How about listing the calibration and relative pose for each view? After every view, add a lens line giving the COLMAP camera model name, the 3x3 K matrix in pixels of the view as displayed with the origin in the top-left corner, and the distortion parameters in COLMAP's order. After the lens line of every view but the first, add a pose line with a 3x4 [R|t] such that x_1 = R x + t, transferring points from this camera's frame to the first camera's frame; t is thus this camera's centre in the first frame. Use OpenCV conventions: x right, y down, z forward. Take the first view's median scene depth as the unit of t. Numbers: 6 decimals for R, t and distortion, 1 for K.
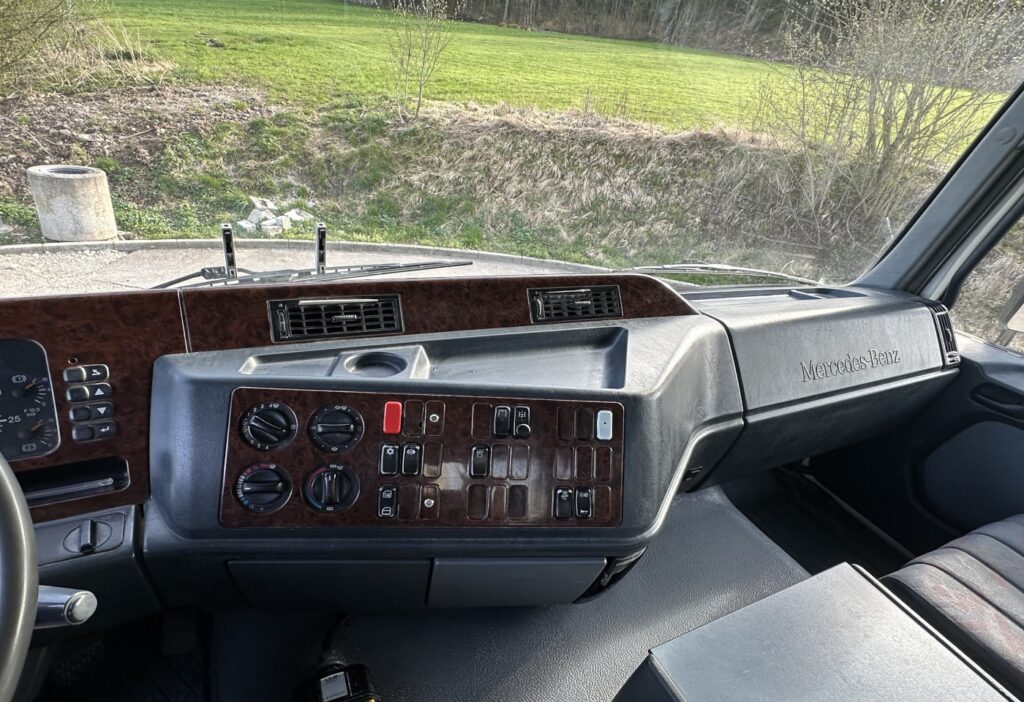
lens RADIAL K [[544.5, 0, 514.4], [0, 544.5, 376.9], [0, 0, 1]] dist [-0.000241, -0.000913]
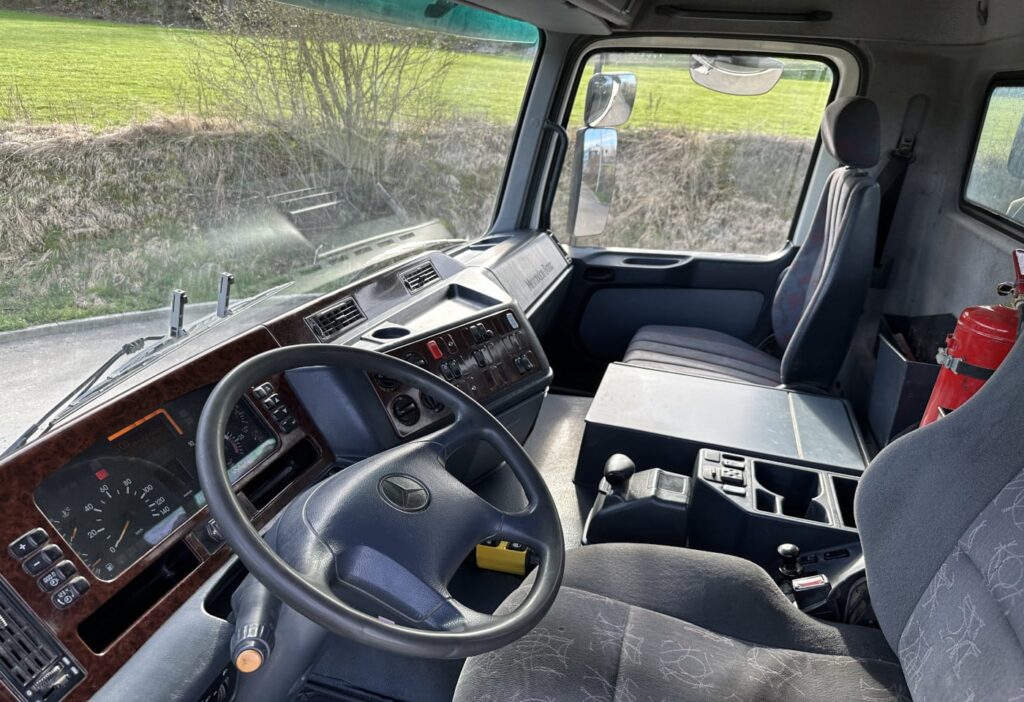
lens RADIAL K [[743.5, 0, 512.0], [0, 743.5, 351.0], [0, 0, 1]] dist [-0.004805, -0.007969]
pose [[0.667670, -0.332281, 0.666188, -0.139896], [0.398845, 0.915259, 0.056780, 0.003938], [-0.628601, 0.227795, 0.743619, -0.071646]]
